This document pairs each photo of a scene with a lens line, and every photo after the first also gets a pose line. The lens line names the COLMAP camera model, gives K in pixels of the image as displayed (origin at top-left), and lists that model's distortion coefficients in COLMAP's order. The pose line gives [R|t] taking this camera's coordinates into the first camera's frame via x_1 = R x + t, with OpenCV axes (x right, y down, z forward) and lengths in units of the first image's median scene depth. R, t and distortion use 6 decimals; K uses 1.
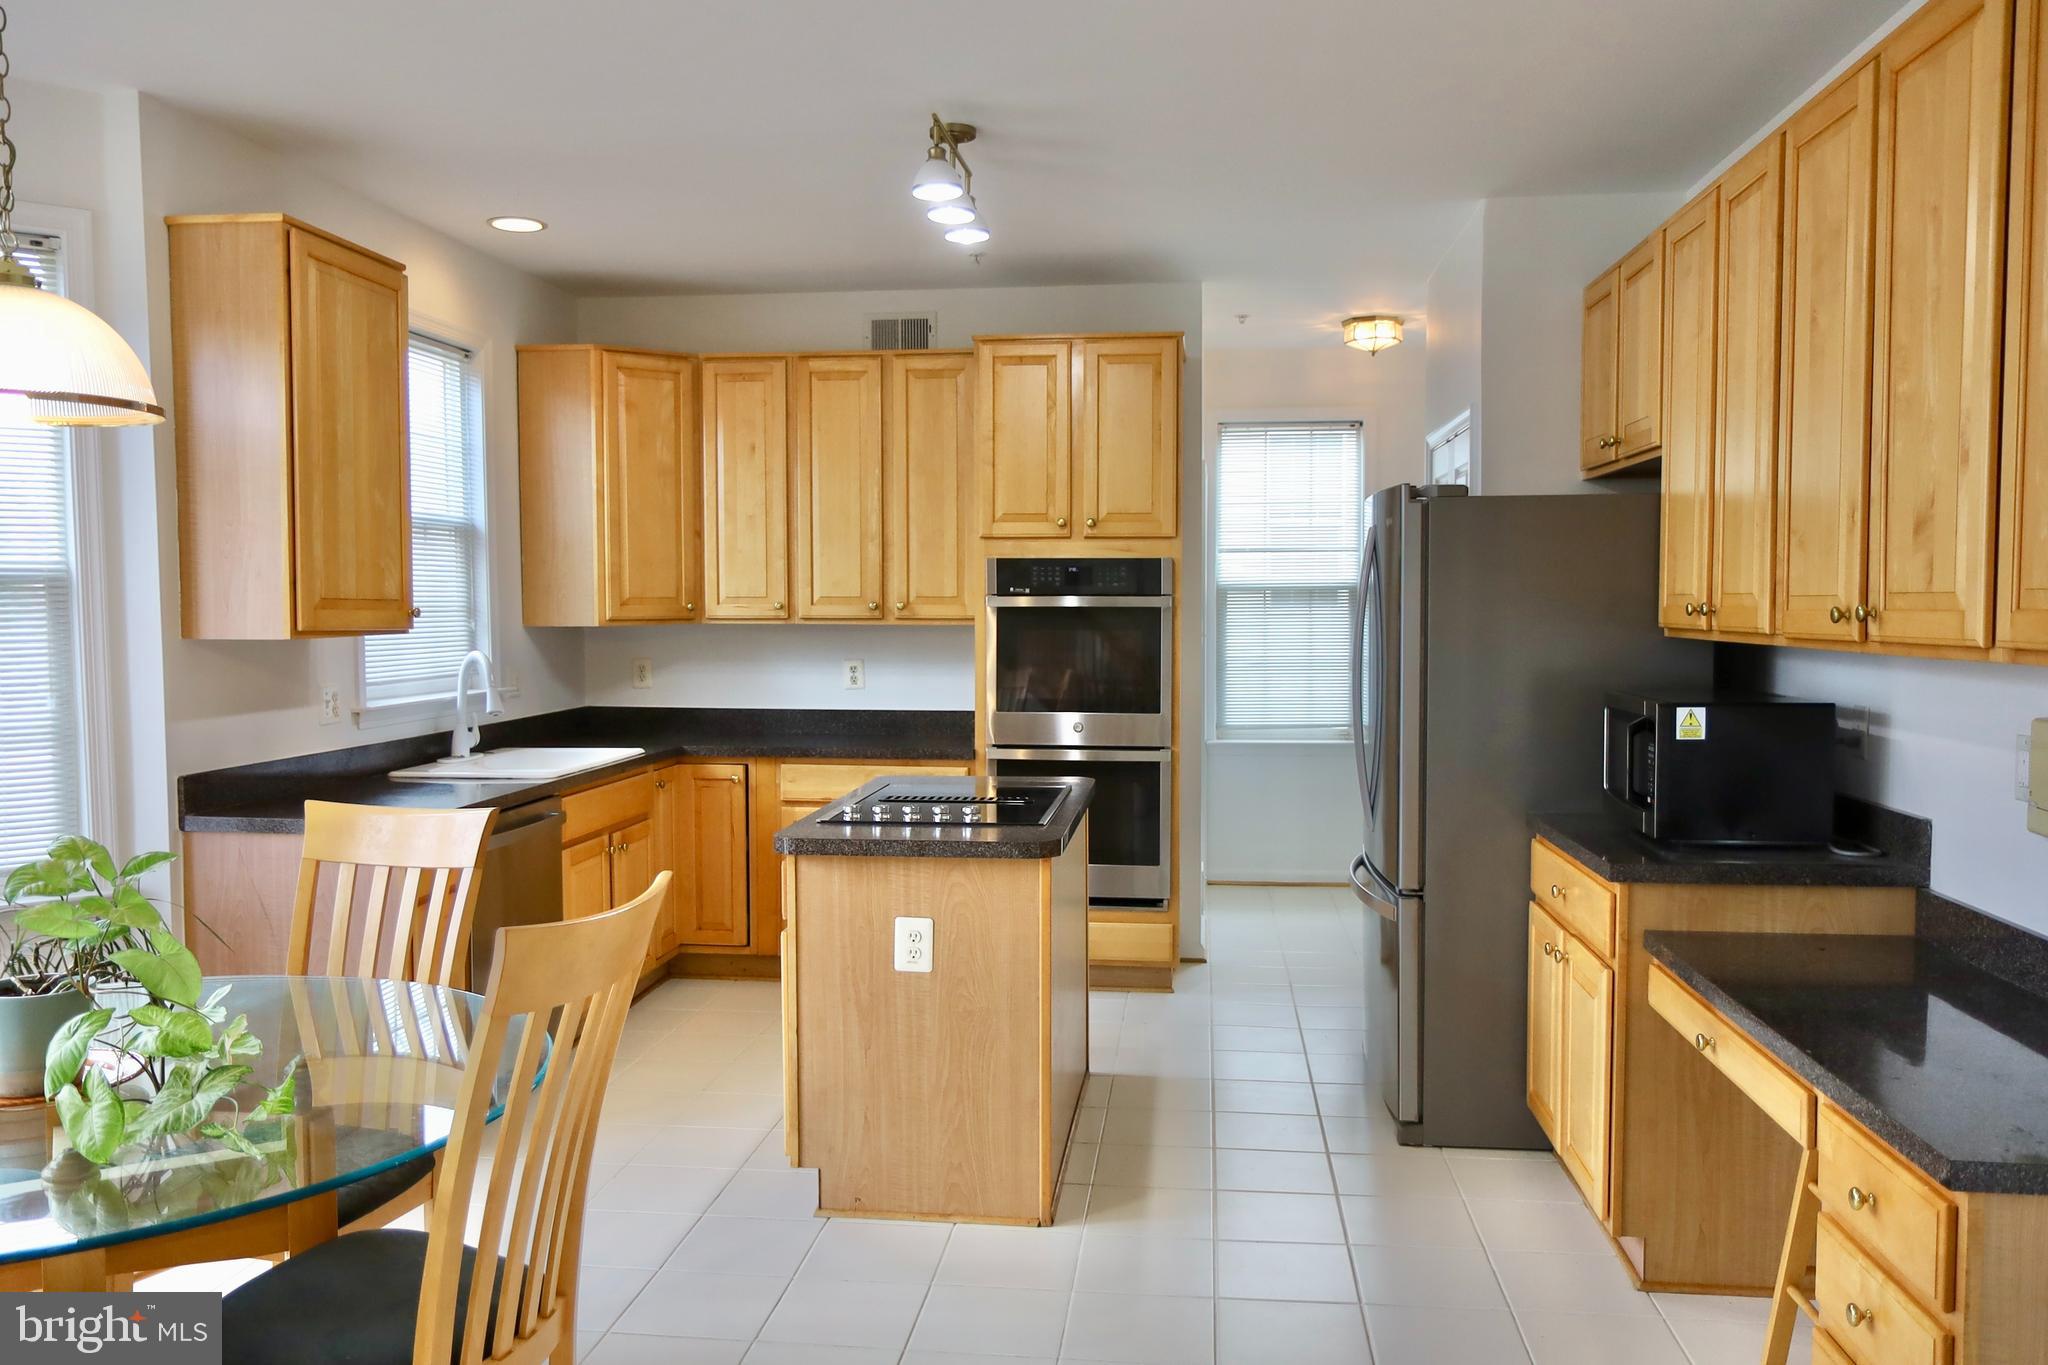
lens RADIAL K [[1565.2, 0, 1024.0], [0, 1565.2, 682.5], [0, 0, 1]] dist [-0.034070, 0.004675]
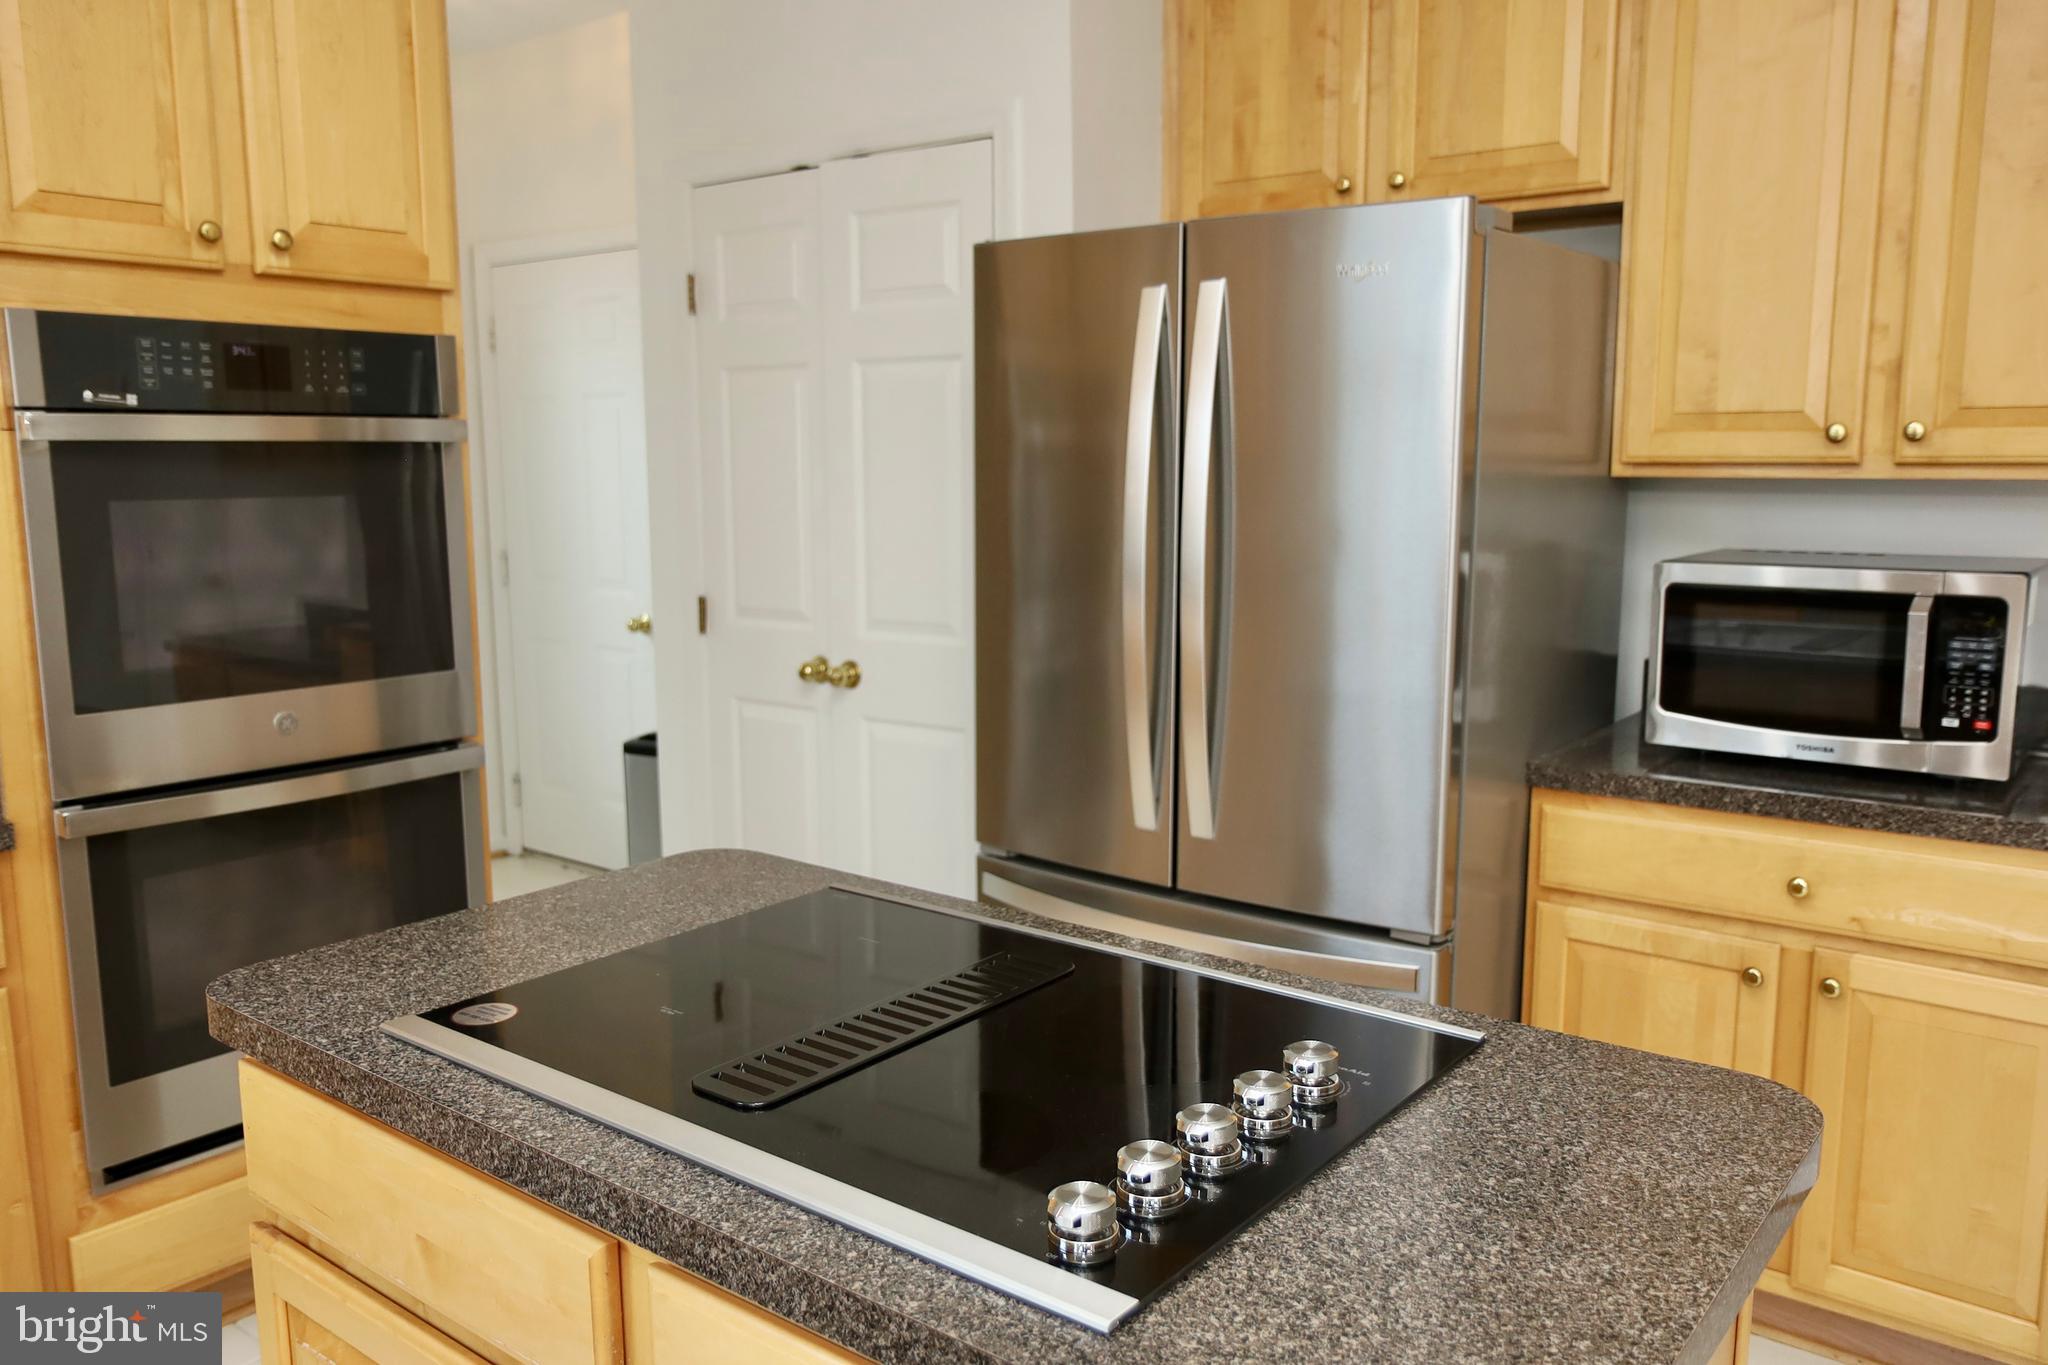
lens RADIAL K [[1565.2, 0, 1024.0], [0, 1565.2, 682.5], [0, 0, 1]] dist [-0.034070, 0.004675]
pose [[0.523926, -0.128531, 0.842010, -0.217140], [0.042463, 0.991261, 0.124892, -0.027302], [-0.850704, -0.029680, 0.524806, 0.604067]]
